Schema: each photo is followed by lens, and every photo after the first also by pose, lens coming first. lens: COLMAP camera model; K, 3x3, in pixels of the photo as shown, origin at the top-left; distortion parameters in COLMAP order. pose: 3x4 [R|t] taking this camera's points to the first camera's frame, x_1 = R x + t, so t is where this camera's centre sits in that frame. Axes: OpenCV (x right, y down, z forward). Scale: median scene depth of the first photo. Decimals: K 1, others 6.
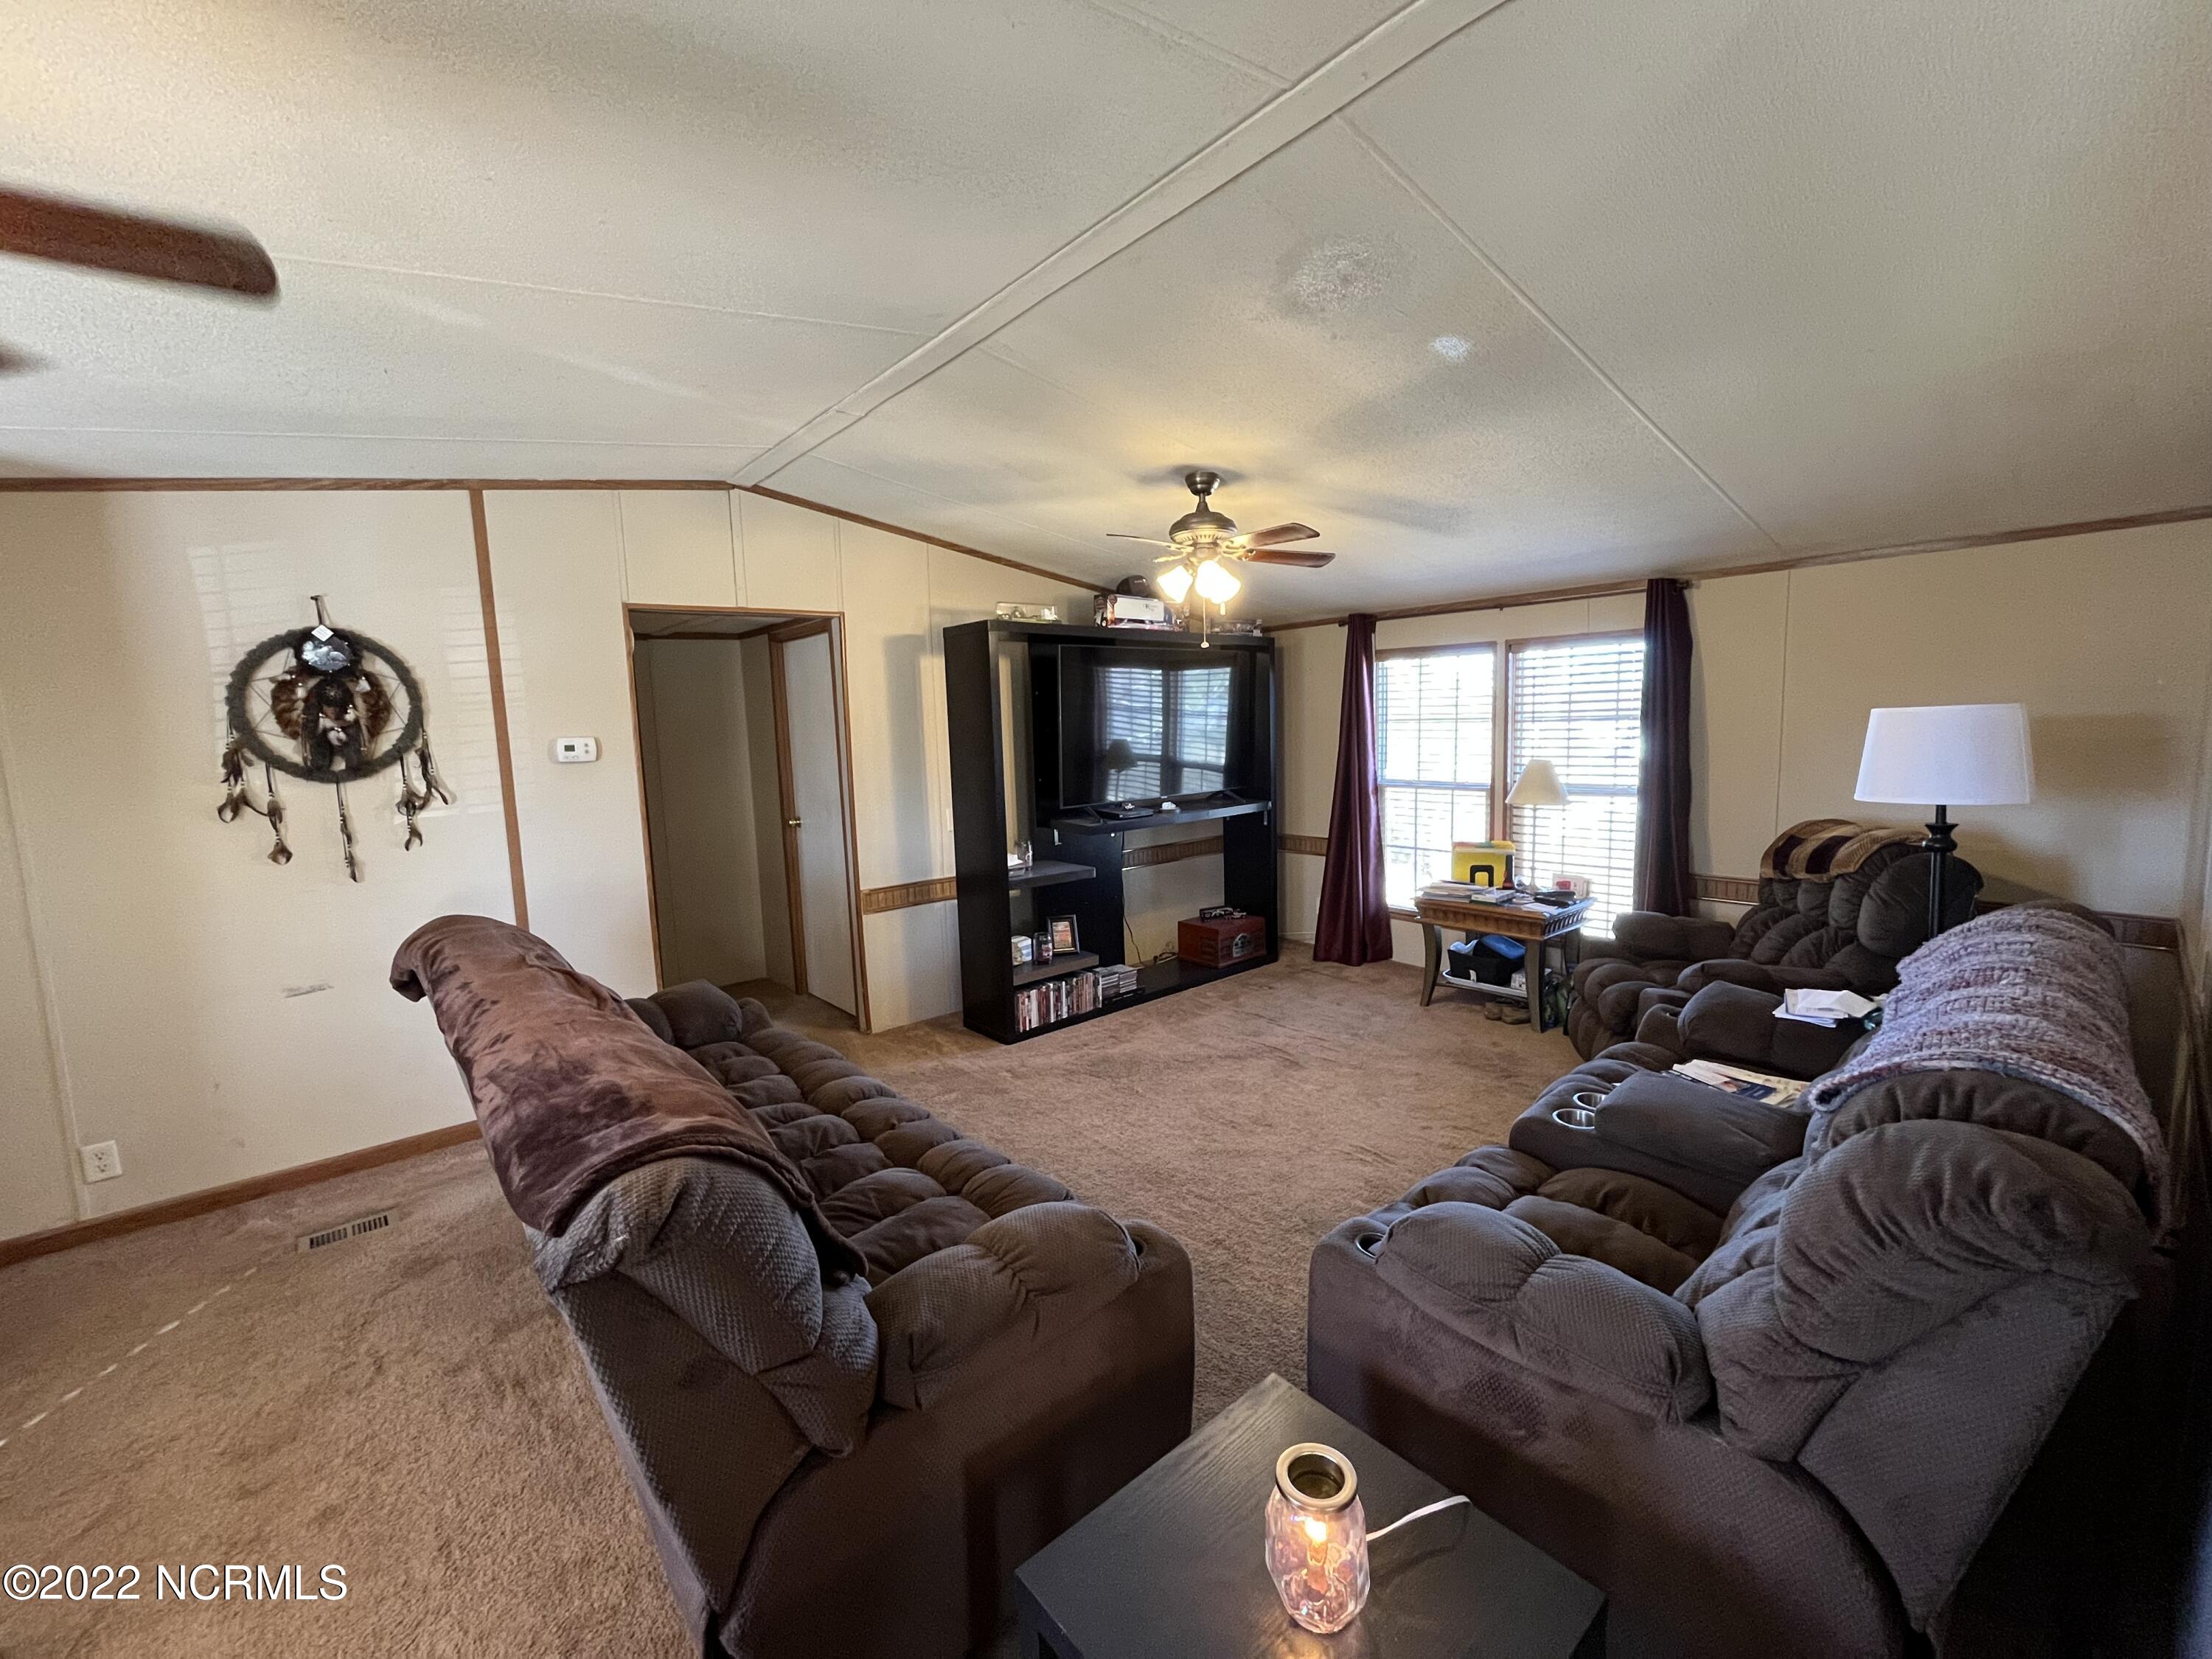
lens RADIAL K [[895.2, 0, 1109.5], [0, 895.2, 817.4], [0, 0, 1]] dist [0.000676, 0.000203]
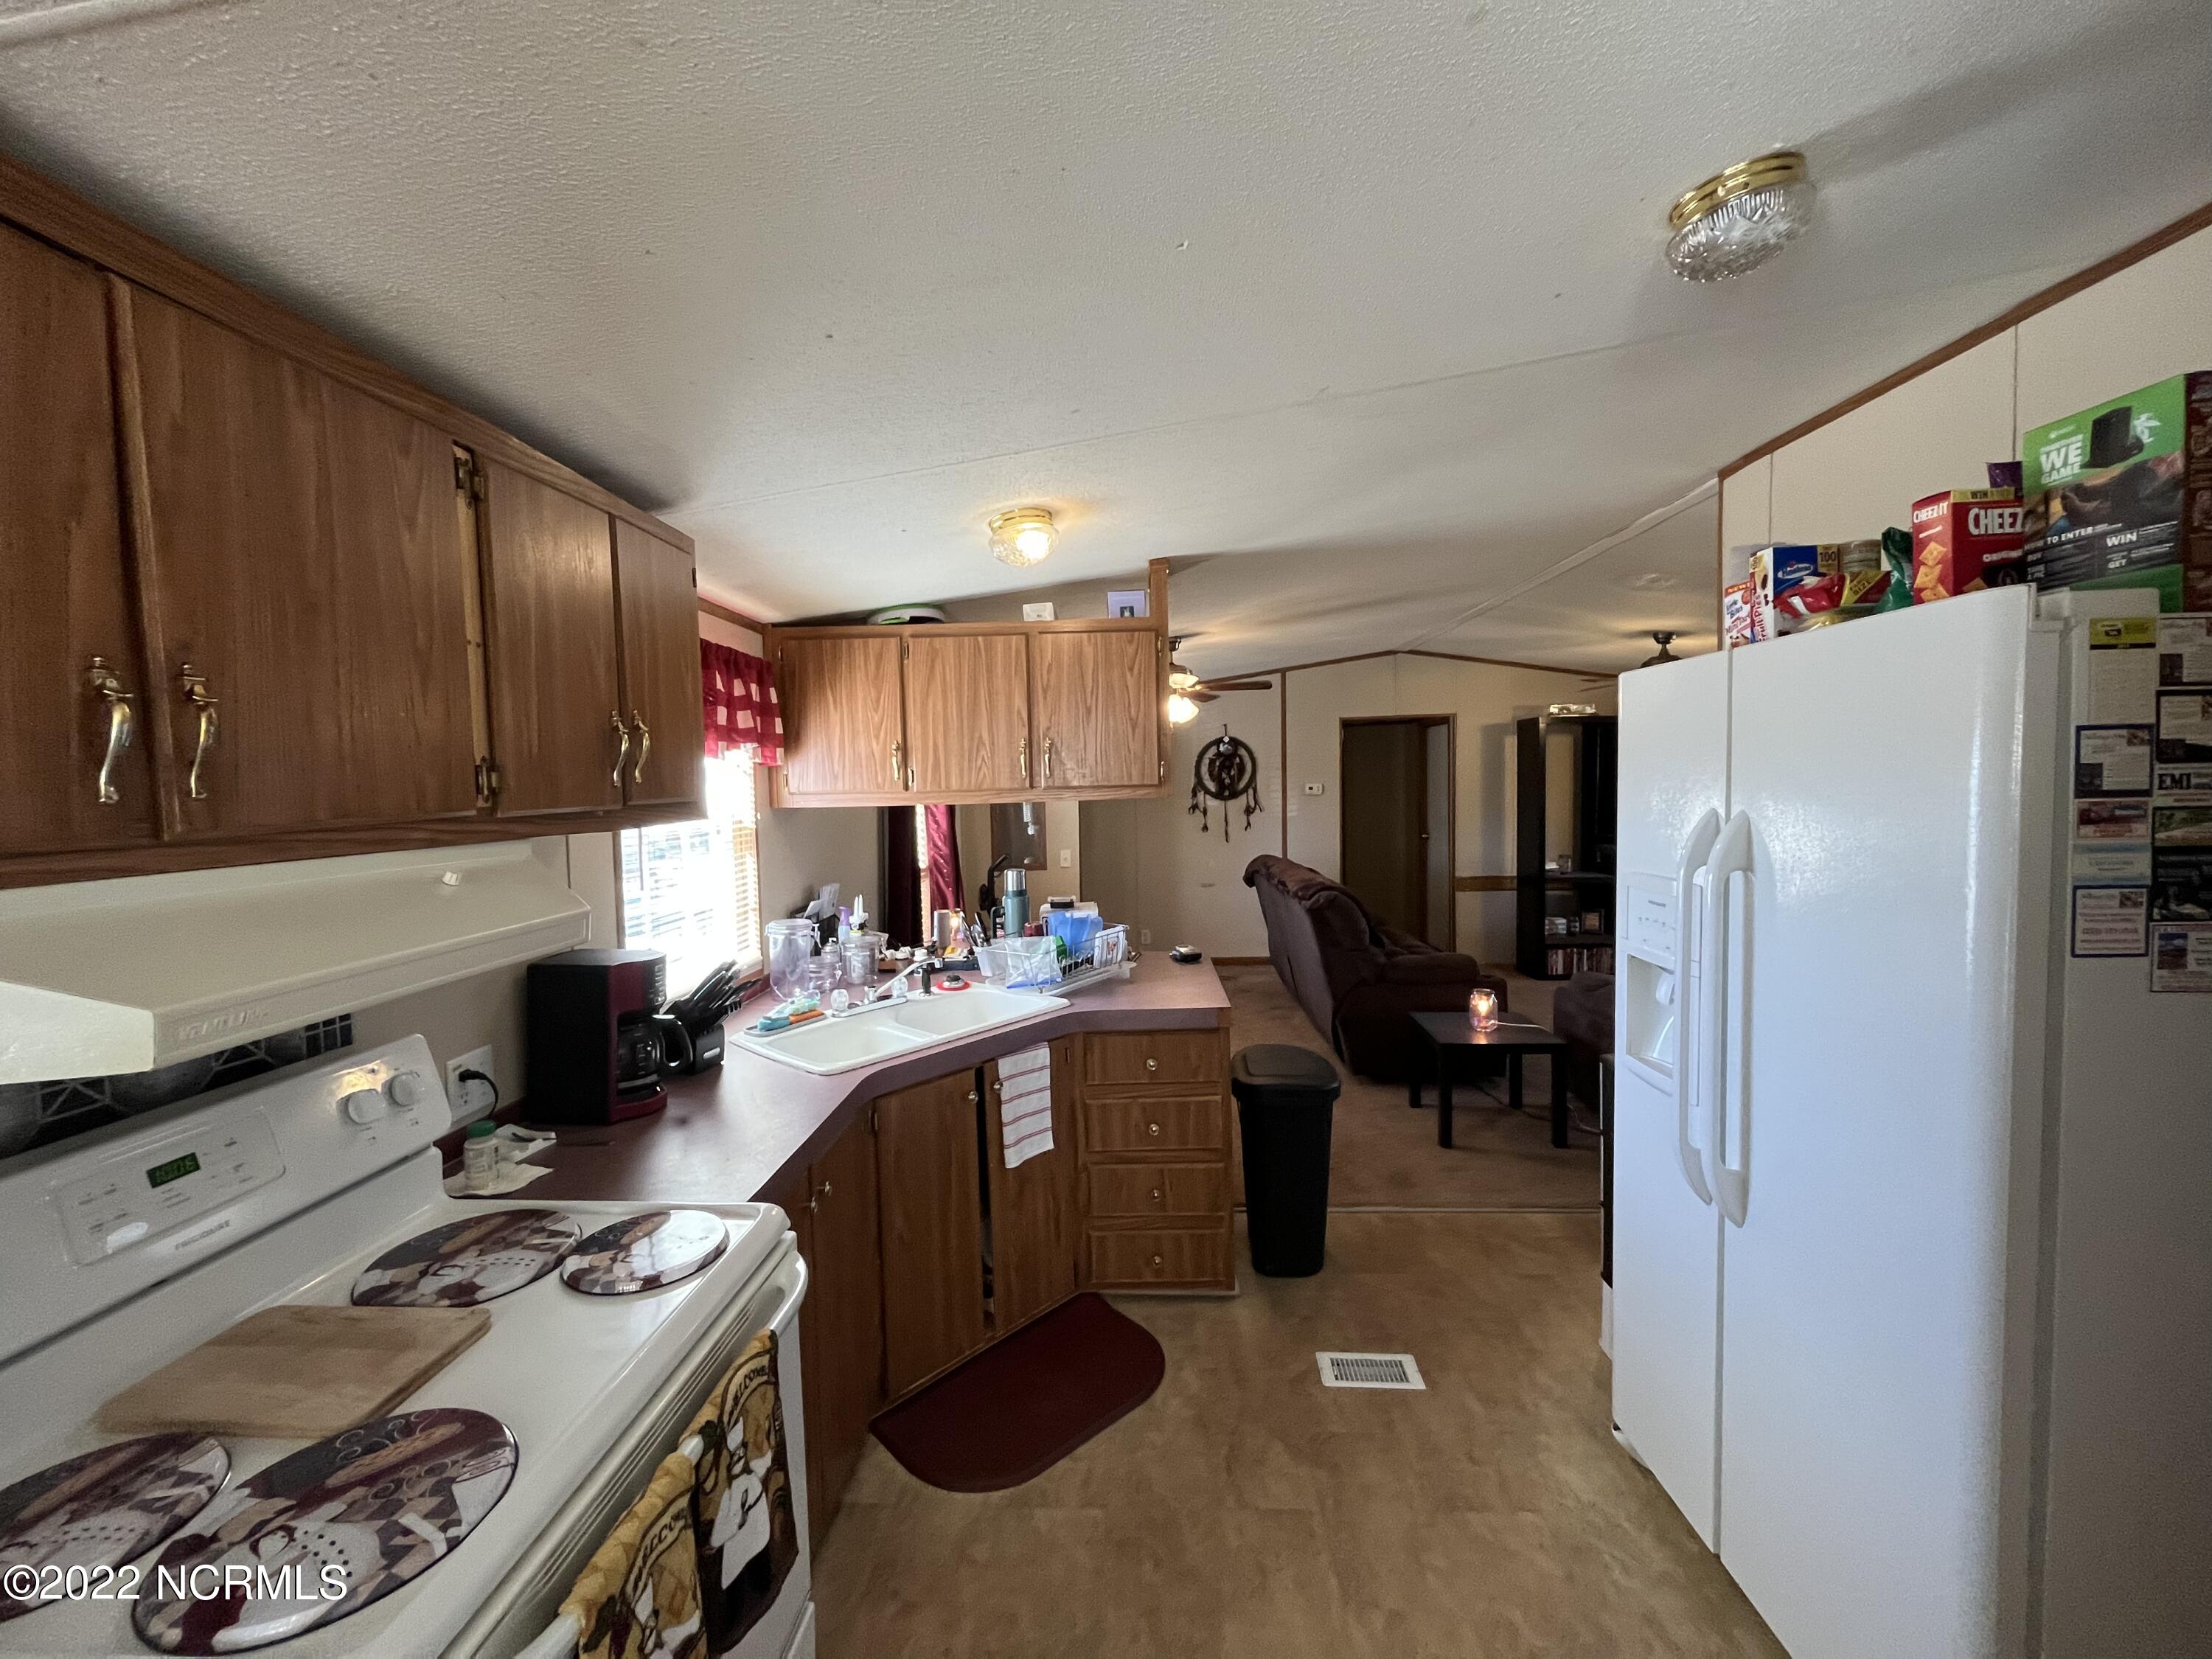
lens RADIAL K [[895.2, 0, 1101.4], [0, 895.2, 829.2], [0, 0, 1]] dist [0.000676, 0.000203]
pose [[0.726614, 0.053945, -0.684925, 0.422273], [-0.079872, 0.996786, -0.006225, 0.061455], [0.682388, 0.059229, 0.728587, -0.751818]]
